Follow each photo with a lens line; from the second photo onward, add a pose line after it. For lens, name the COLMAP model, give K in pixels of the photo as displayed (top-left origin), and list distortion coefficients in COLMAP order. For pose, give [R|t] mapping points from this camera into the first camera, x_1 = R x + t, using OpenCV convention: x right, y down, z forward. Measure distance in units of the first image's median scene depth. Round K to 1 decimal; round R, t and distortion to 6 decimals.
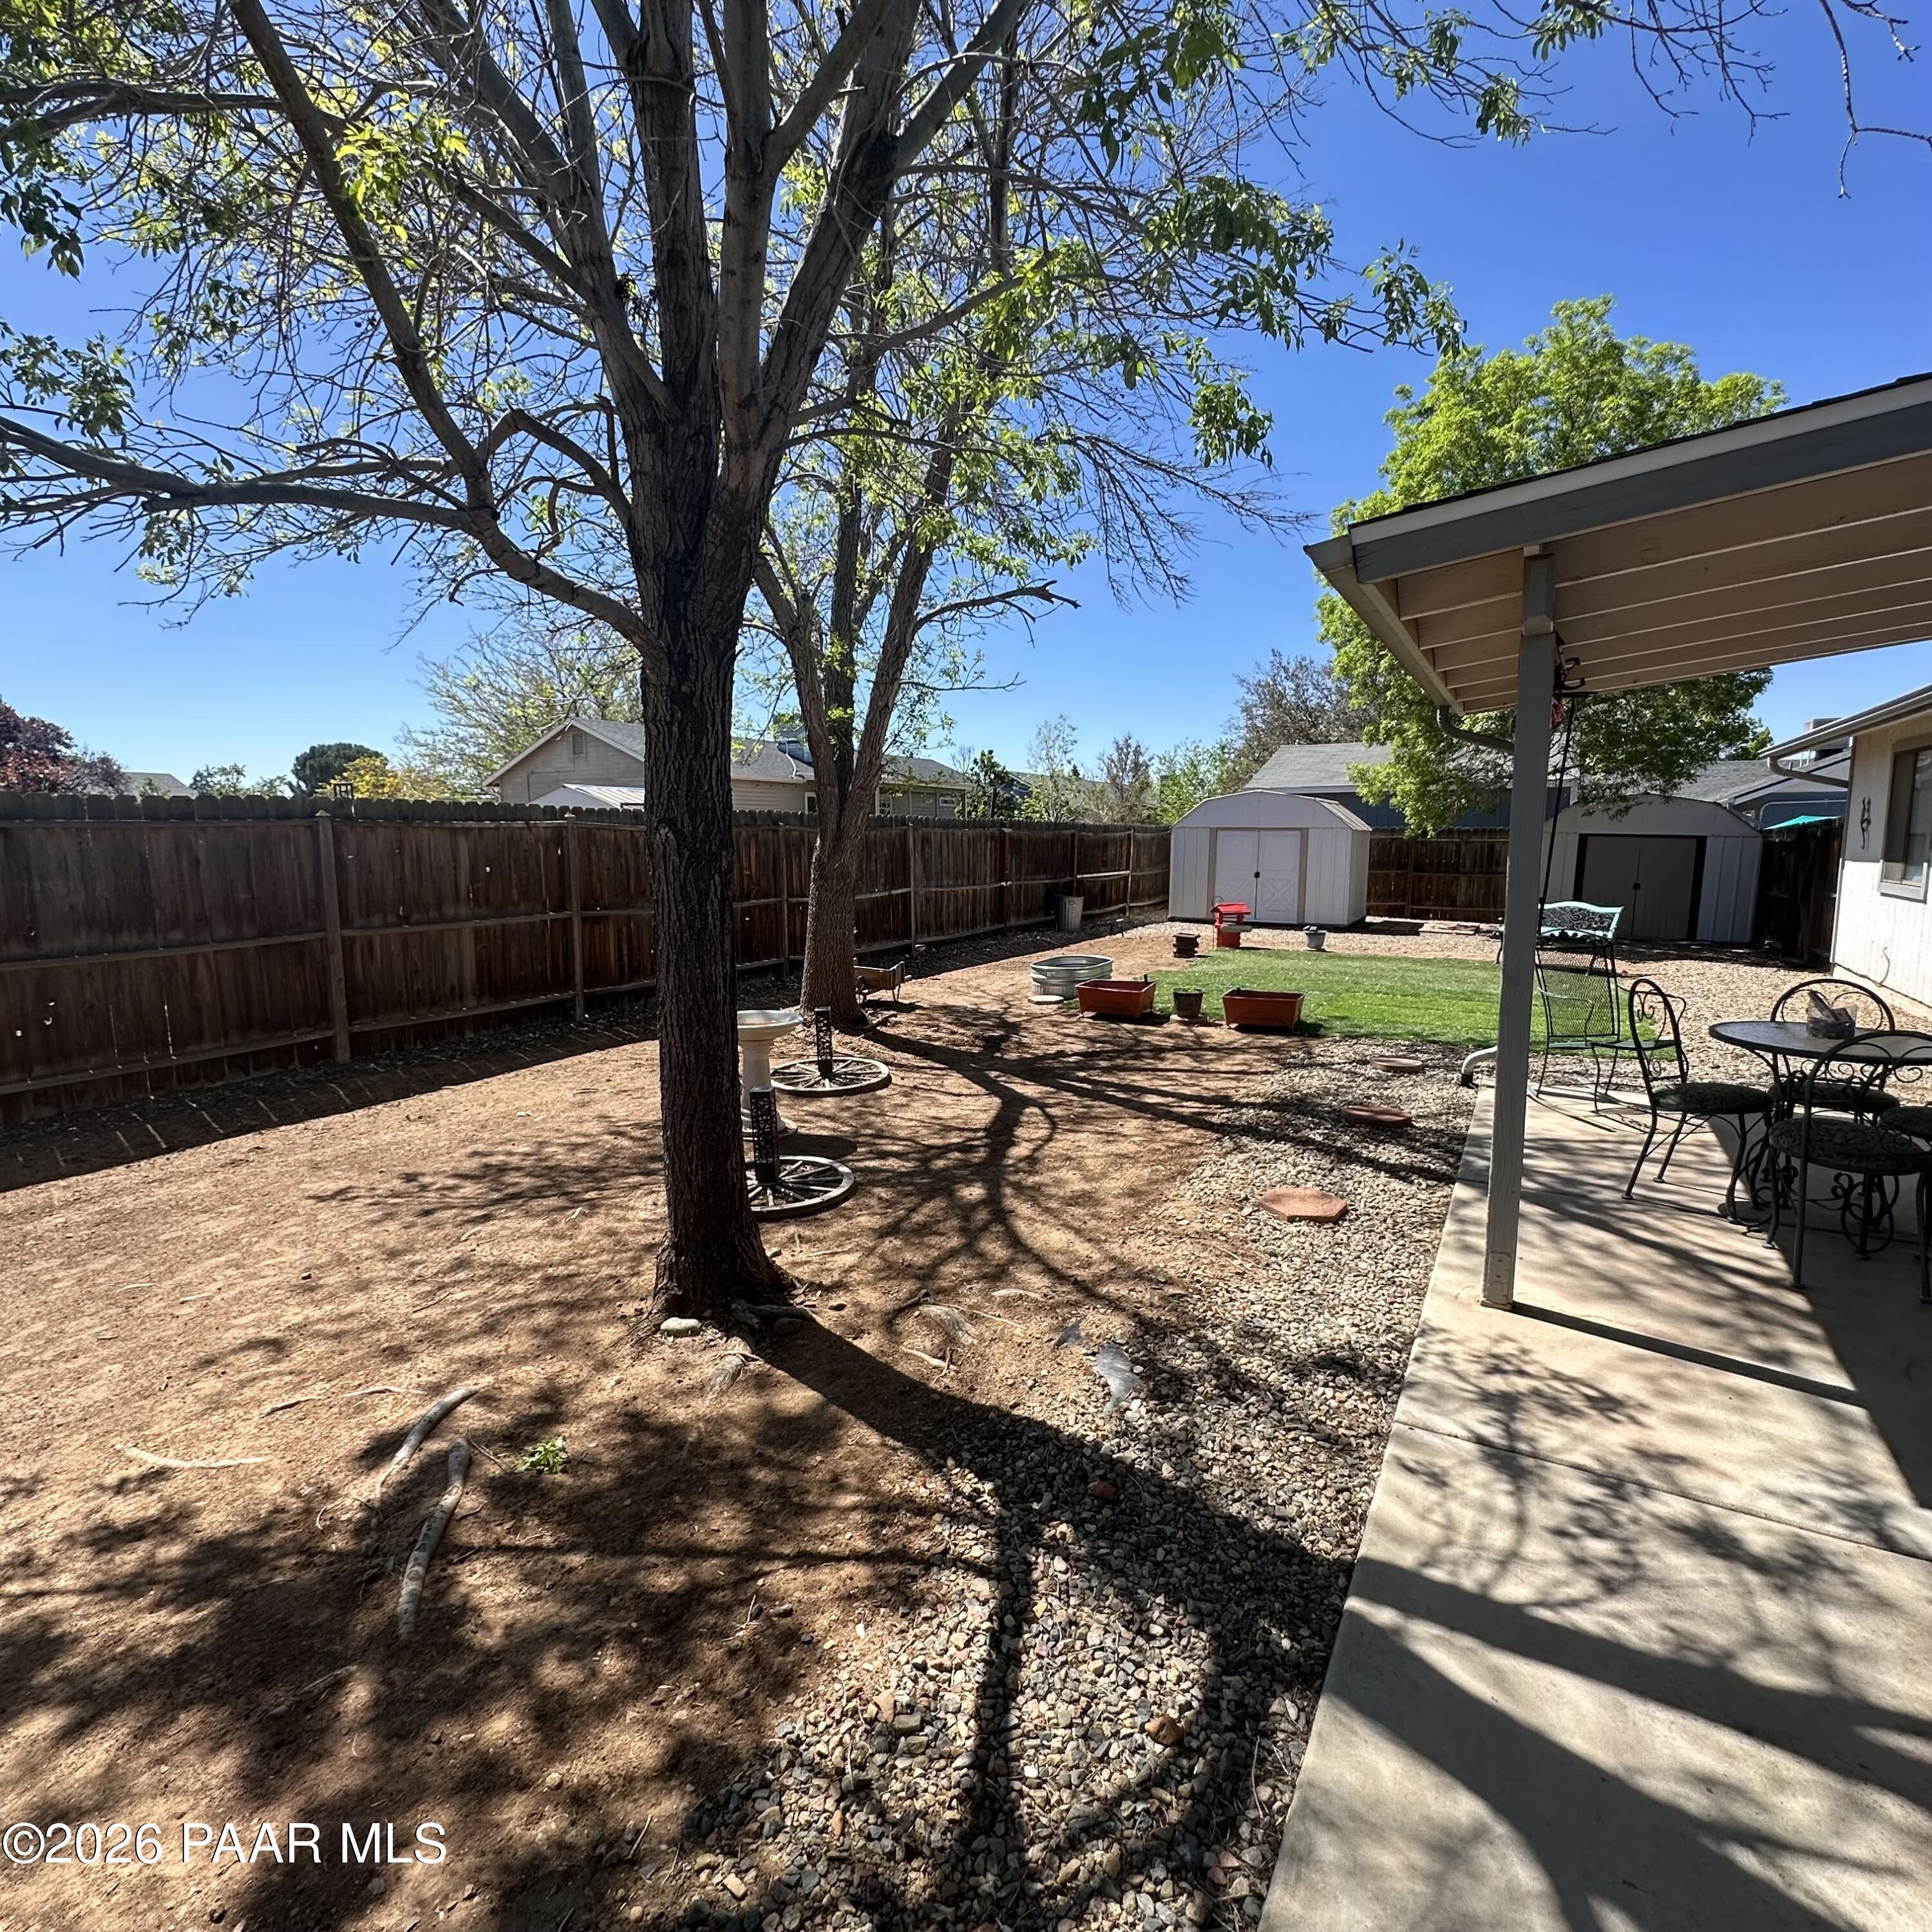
lens RADIAL K [[1029.7, 0, 961.8], [0, 1029.7, 961.3], [0, 0, 1]] dist [-0.003655, 0.000049]
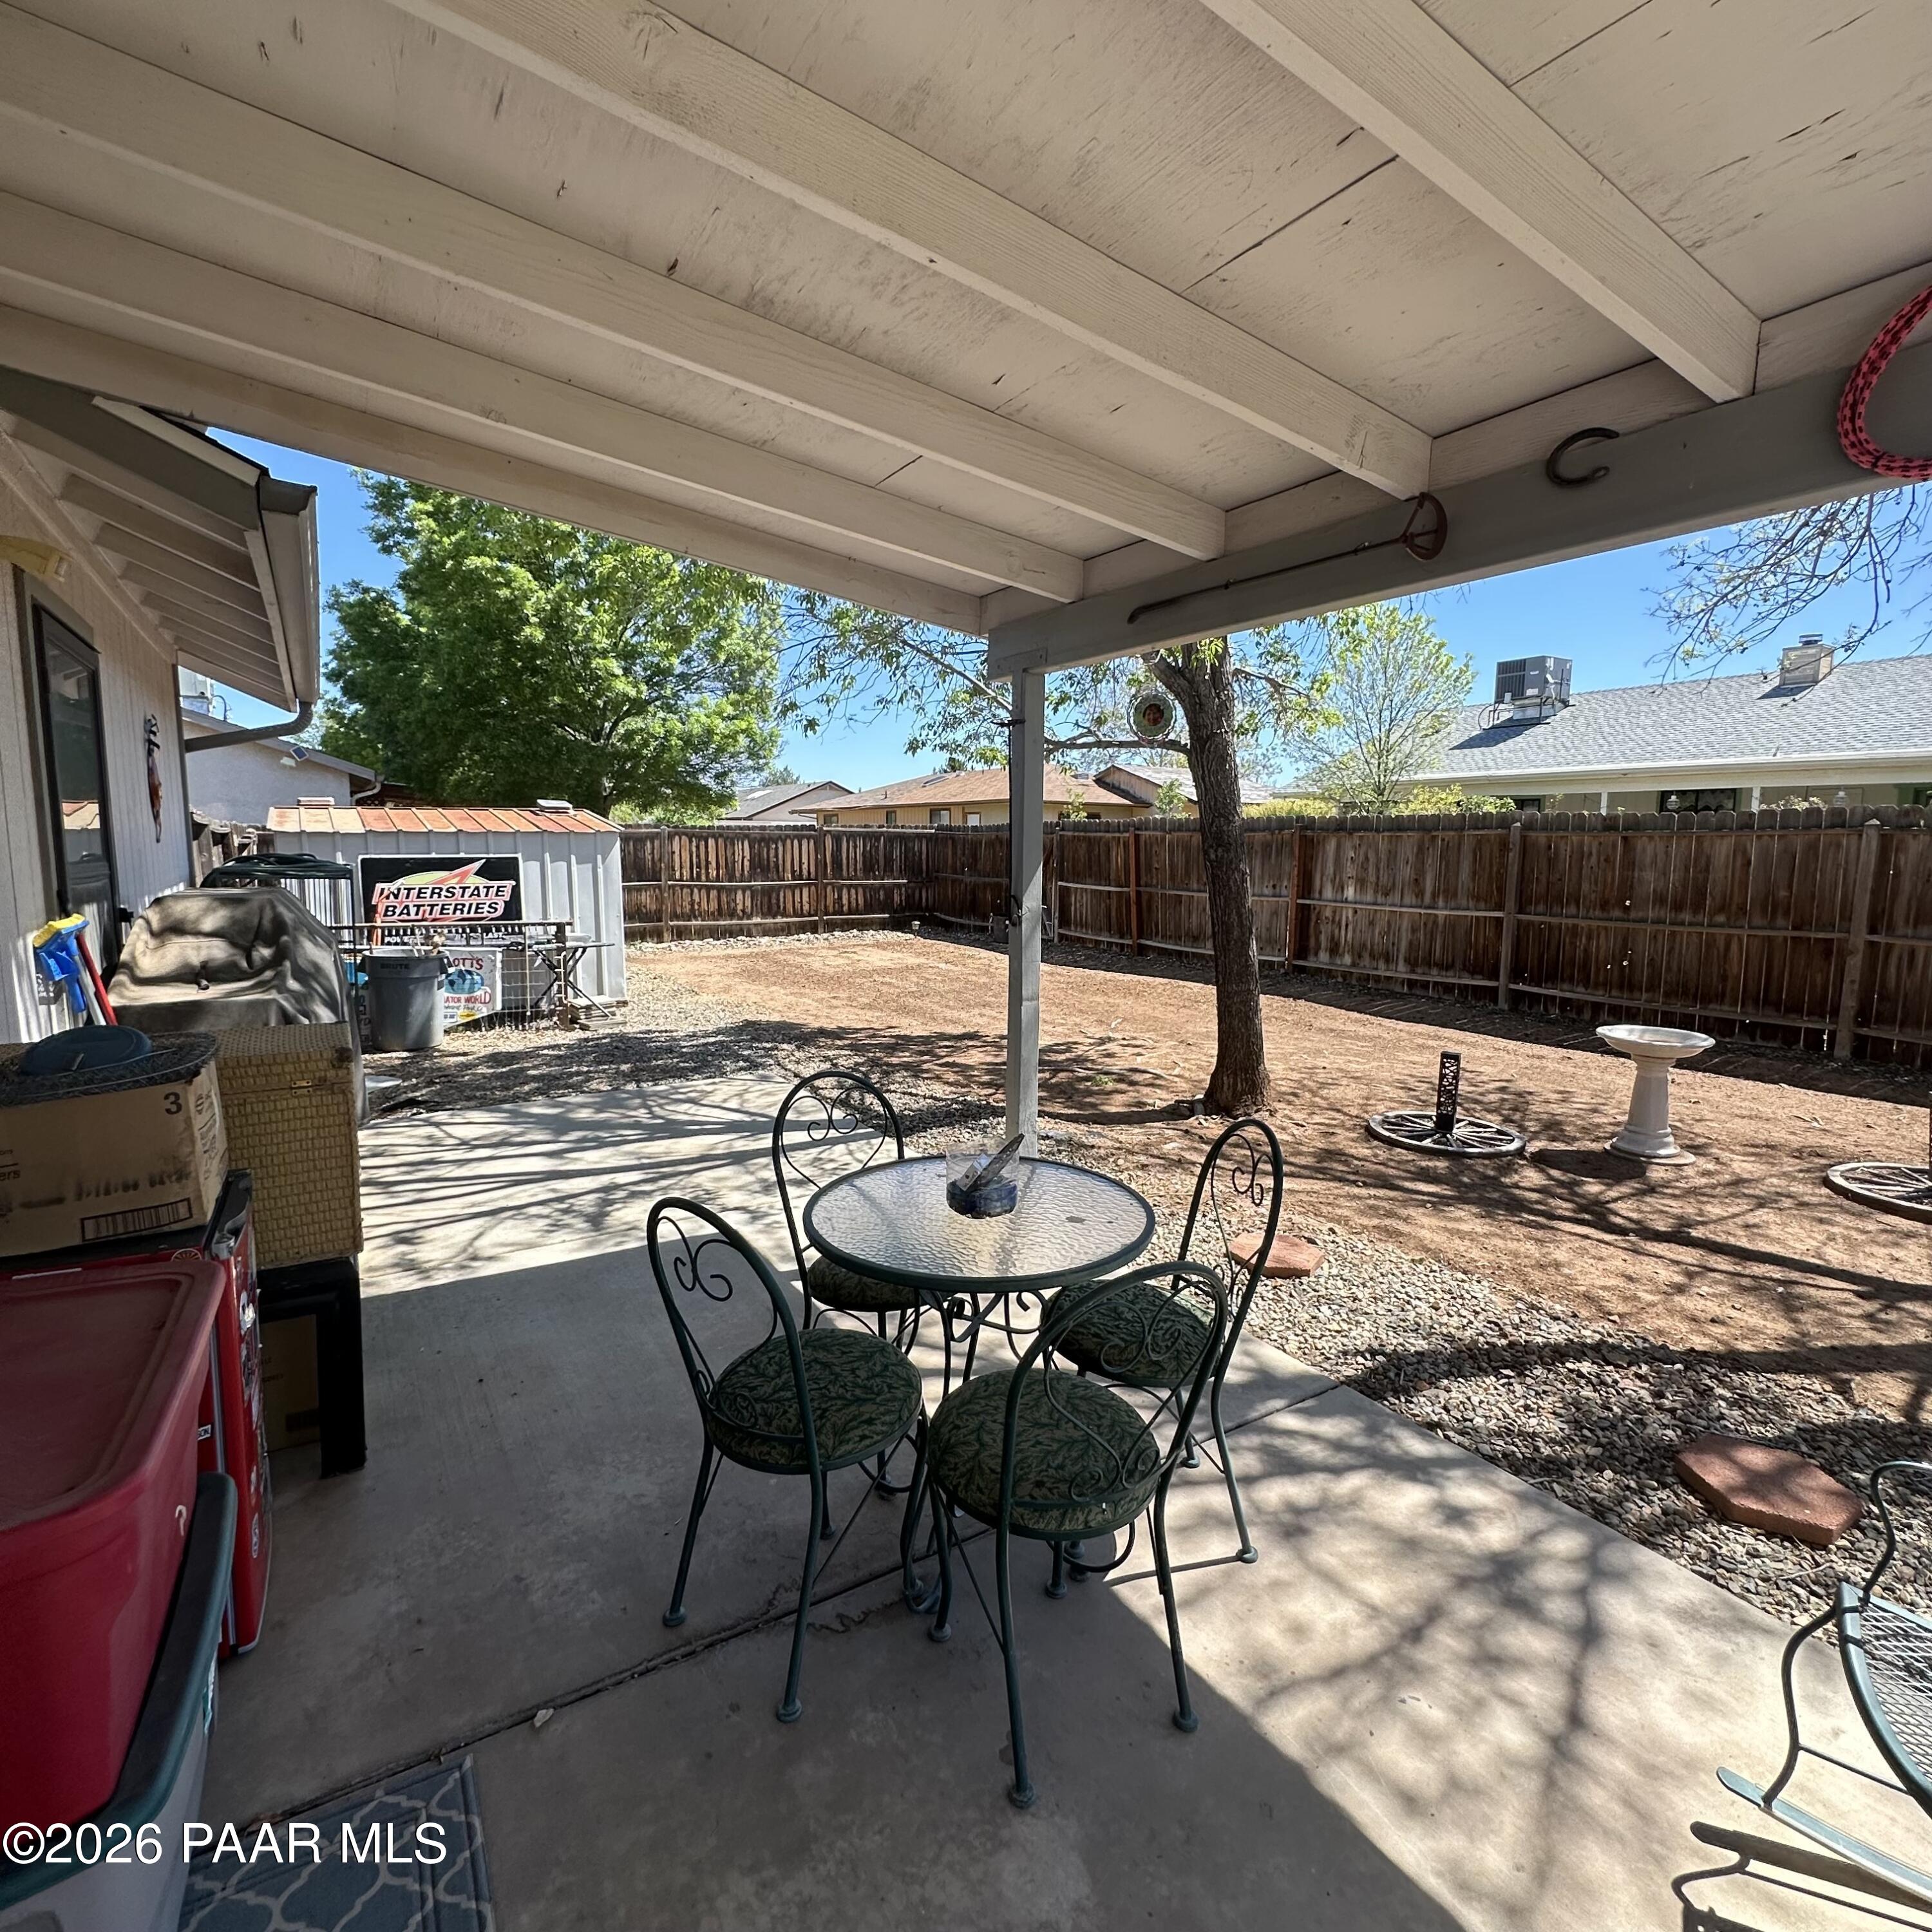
lens RADIAL K [[1029.7, 0, 961.8], [0, 1029.7, 961.3], [0, 0, 1]] dist [-0.003655, 0.000049]
pose [[-0.486001, 0.104468, -0.867692, 0.969581], [-0.111333, 0.977341, 0.180027, -0.115415], [0.866838, 0.184096, -0.463358, 0.902224]]
